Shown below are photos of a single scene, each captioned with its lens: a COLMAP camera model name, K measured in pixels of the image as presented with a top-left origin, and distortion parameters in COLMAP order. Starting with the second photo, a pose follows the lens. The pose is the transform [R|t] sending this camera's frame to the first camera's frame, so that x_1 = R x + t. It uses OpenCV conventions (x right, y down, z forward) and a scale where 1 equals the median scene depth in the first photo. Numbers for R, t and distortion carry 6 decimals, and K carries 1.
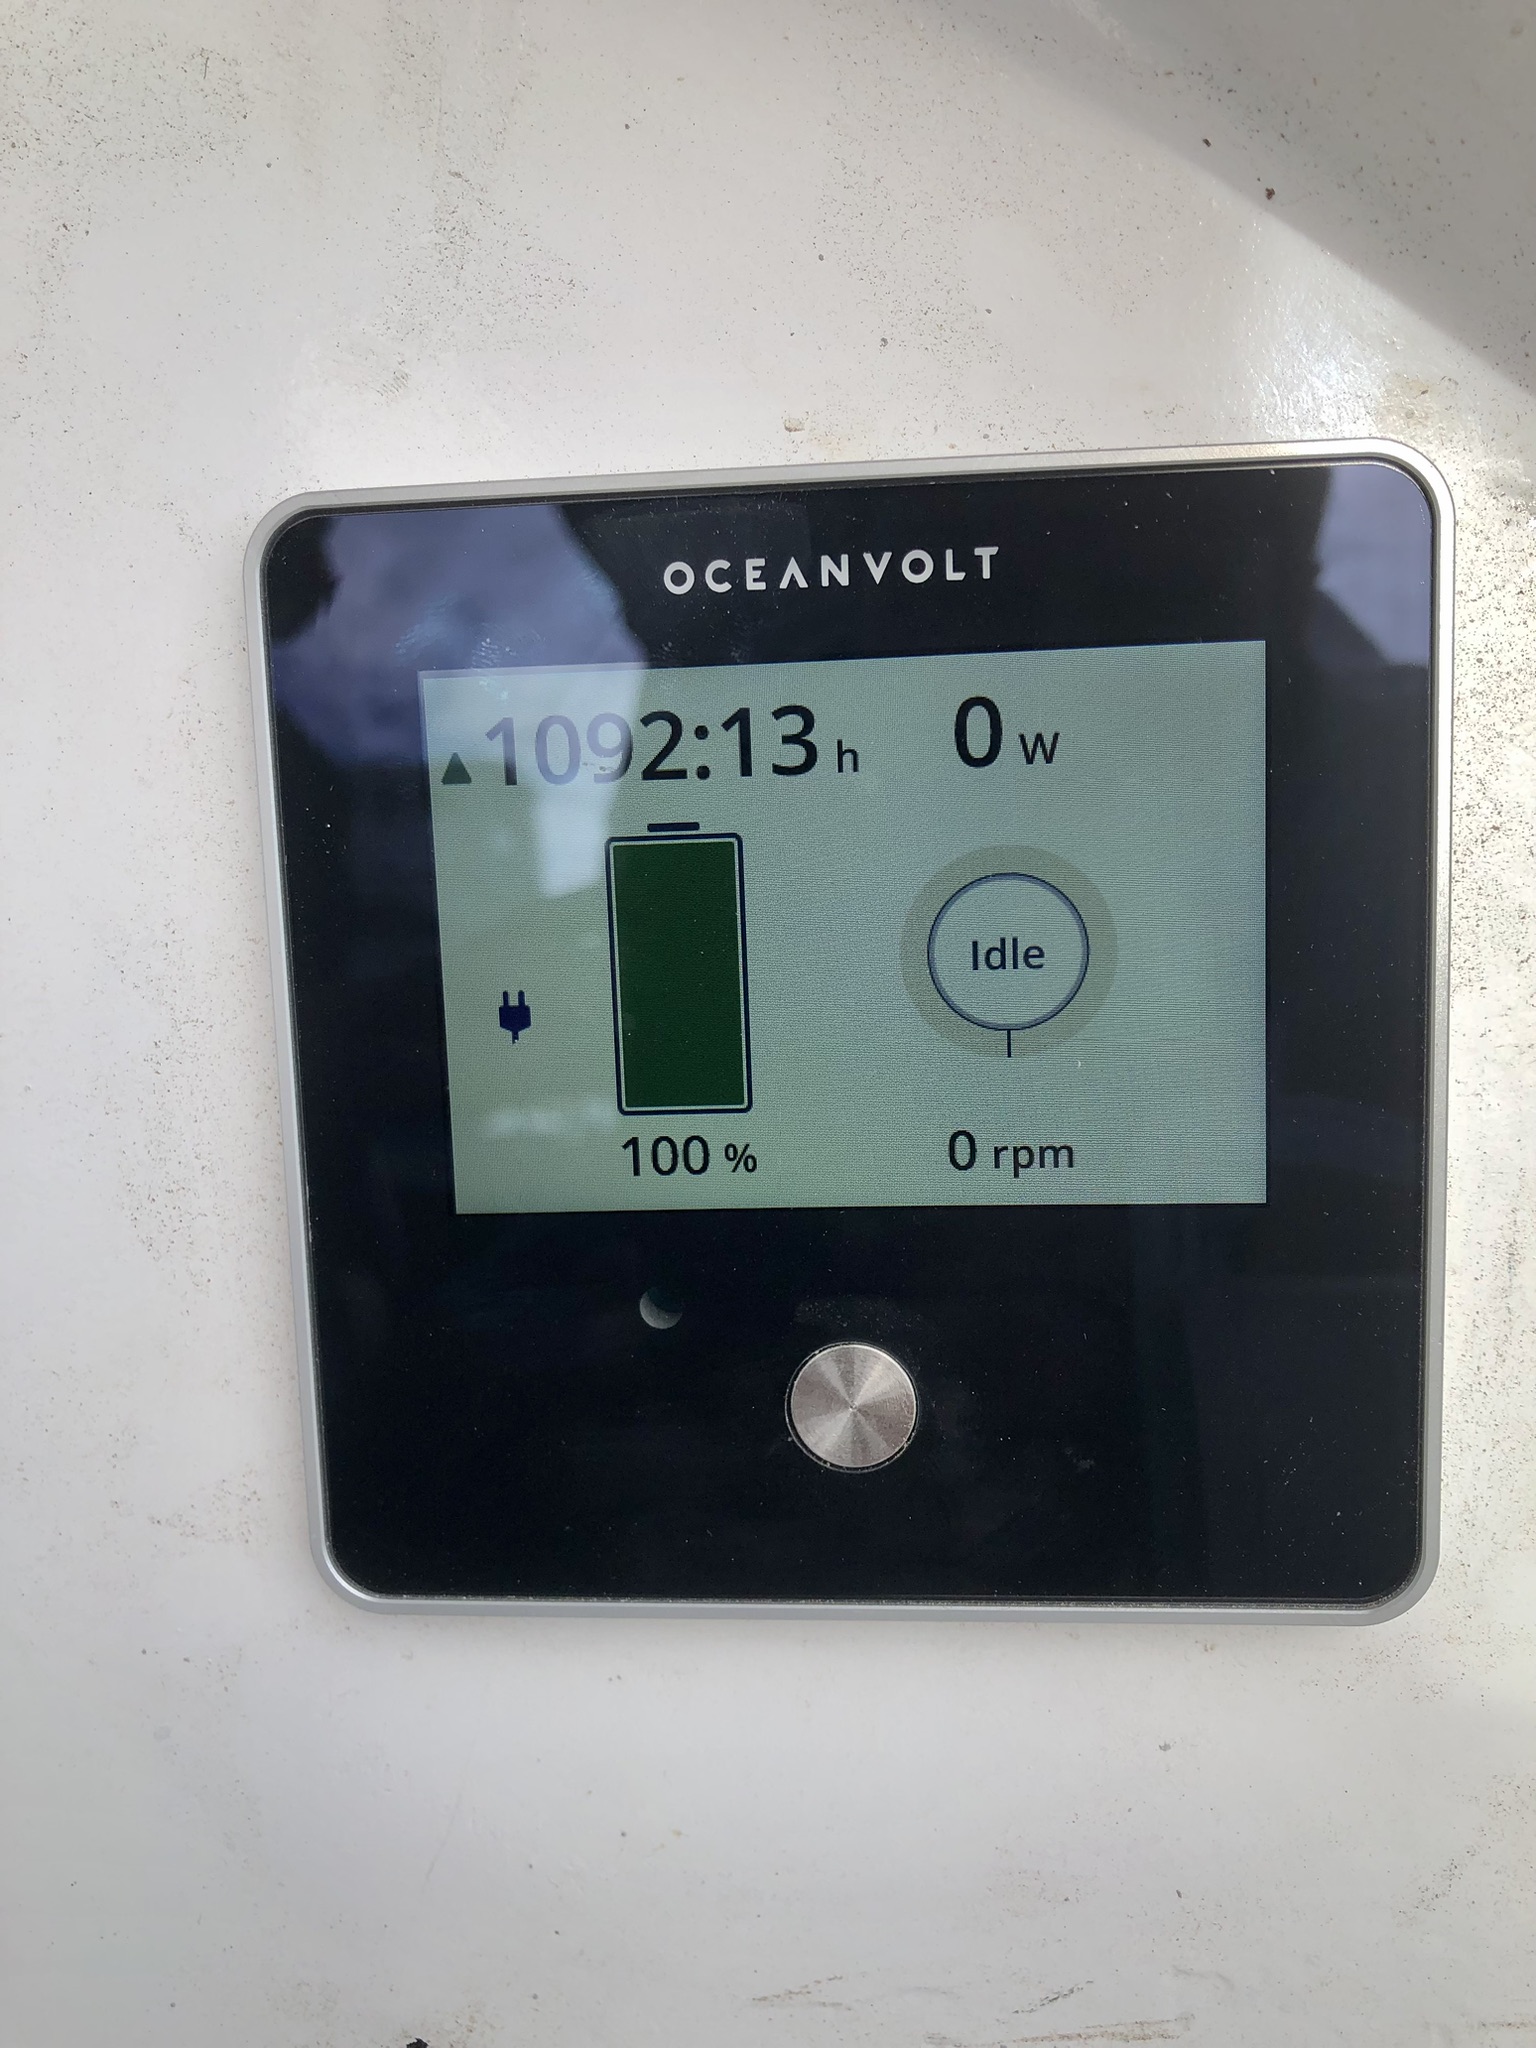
lens RADIAL K [[1685.5, 0, 760.4], [0, 1685.5, 1022.3], [0, 0, 1]] dist [0.008982, -0.018607]
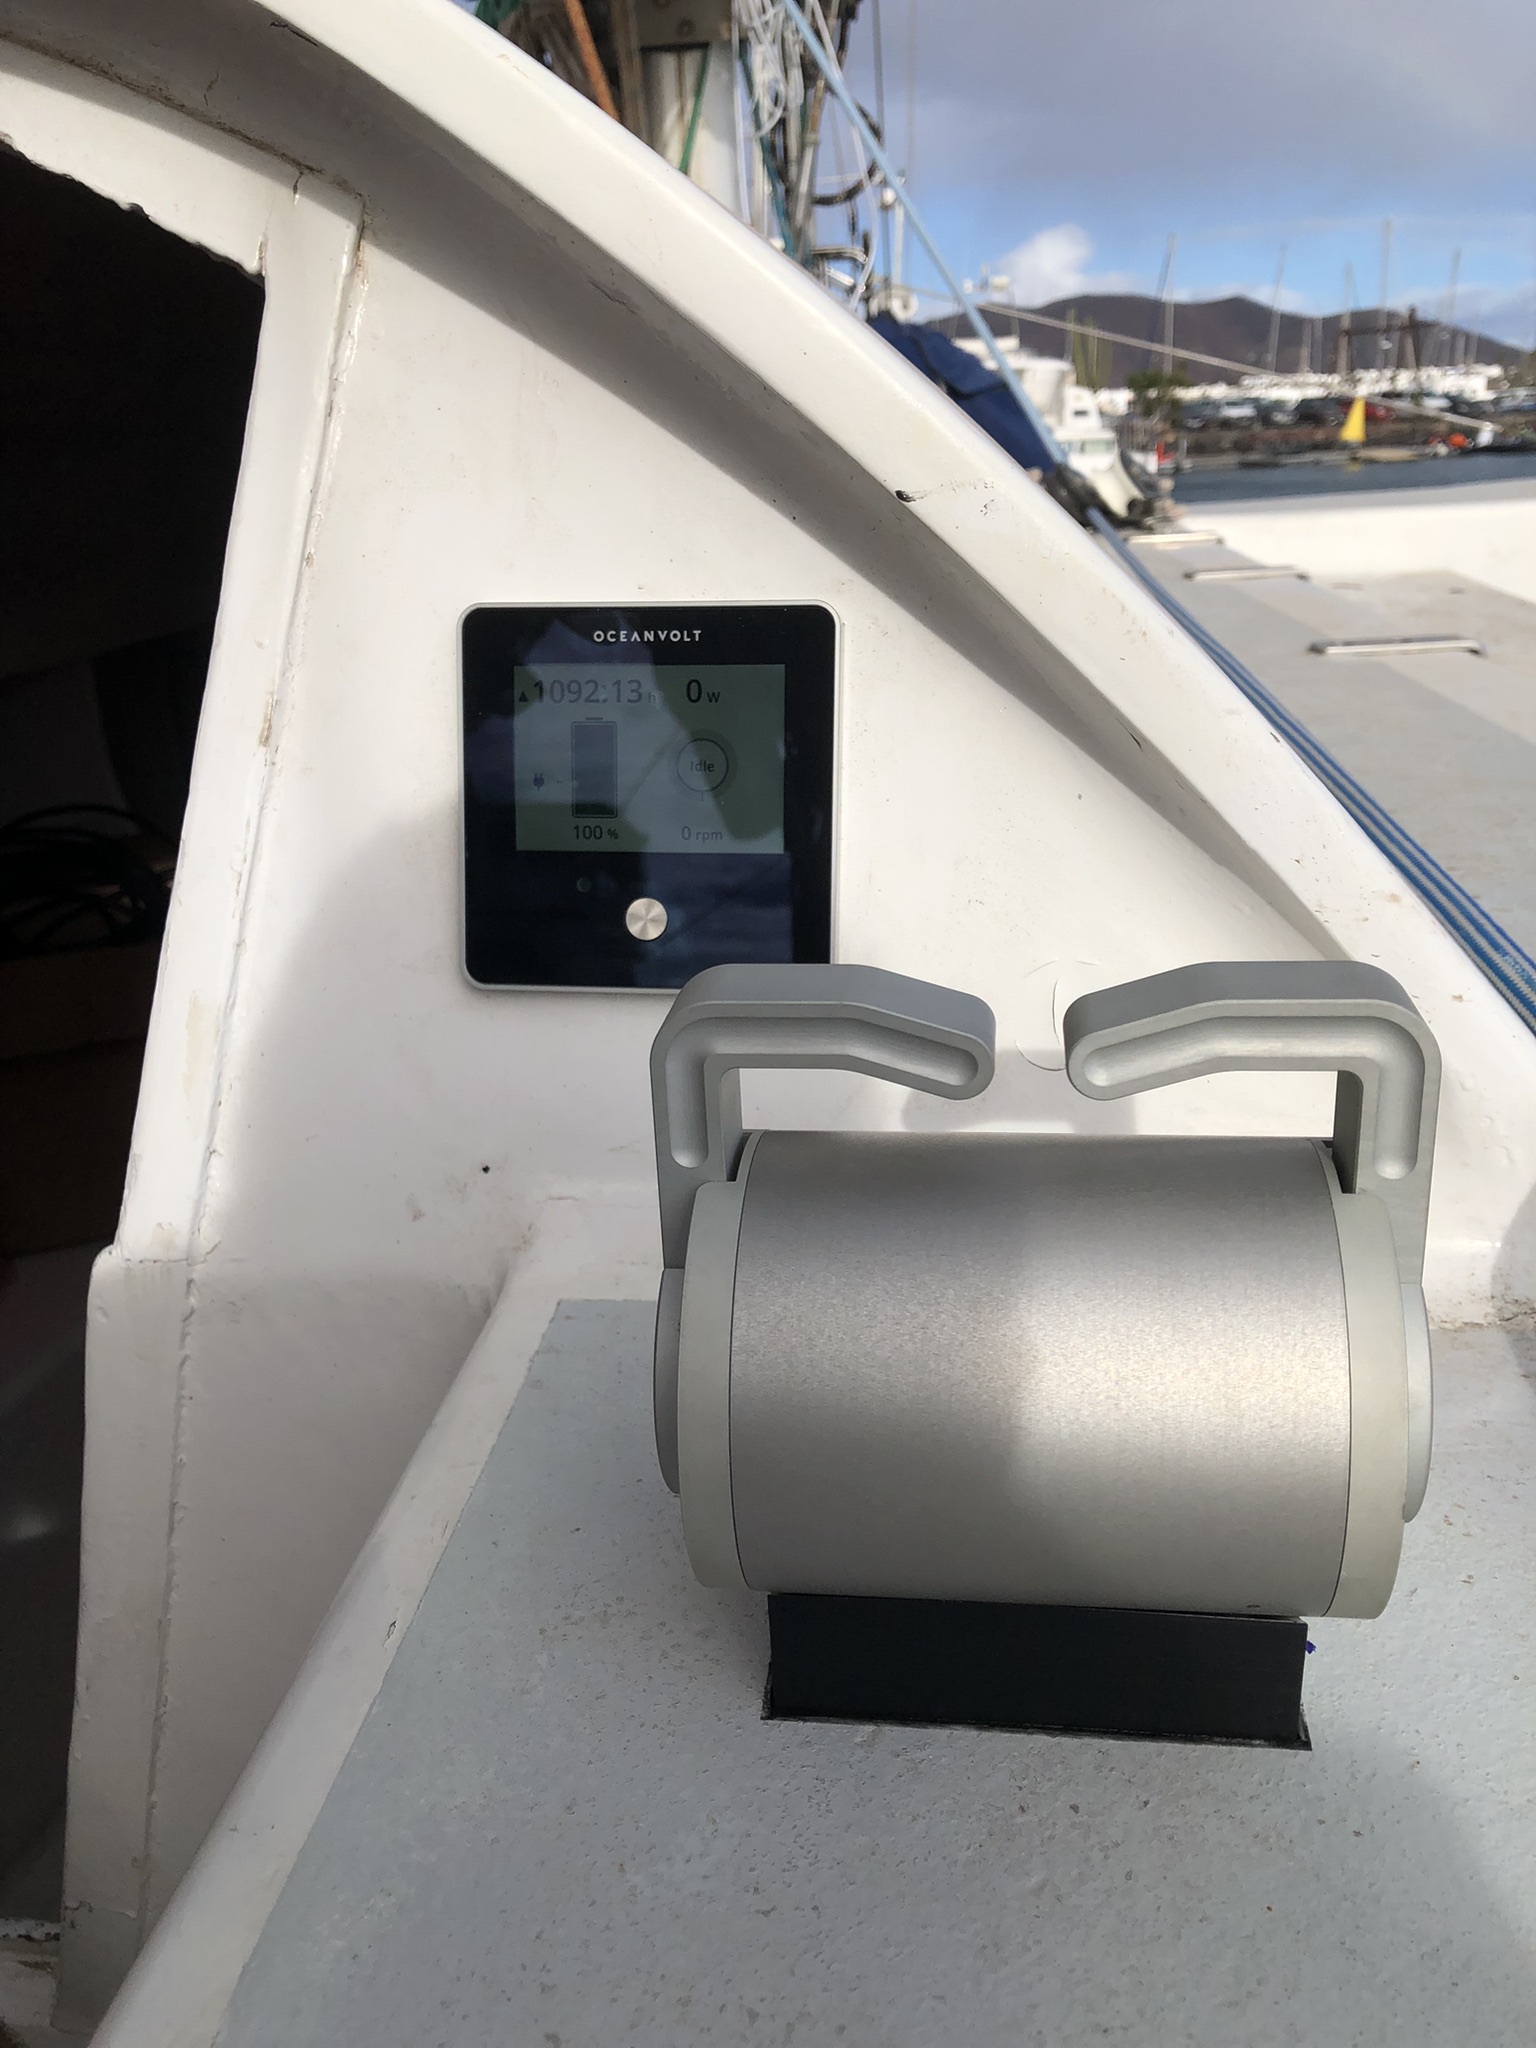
lens RADIAL K [[1685.5, 0, 775.6], [0, 1685.5, 1034.3], [0, 0, 1]] dist [0.008982, -0.018607]
pose [[0.997288, 0.050504, -0.053531, 0.457866], [-0.051369, 0.998569, -0.014904, 0.470739], [0.052702, 0.017613, 0.998455, -1.959617]]
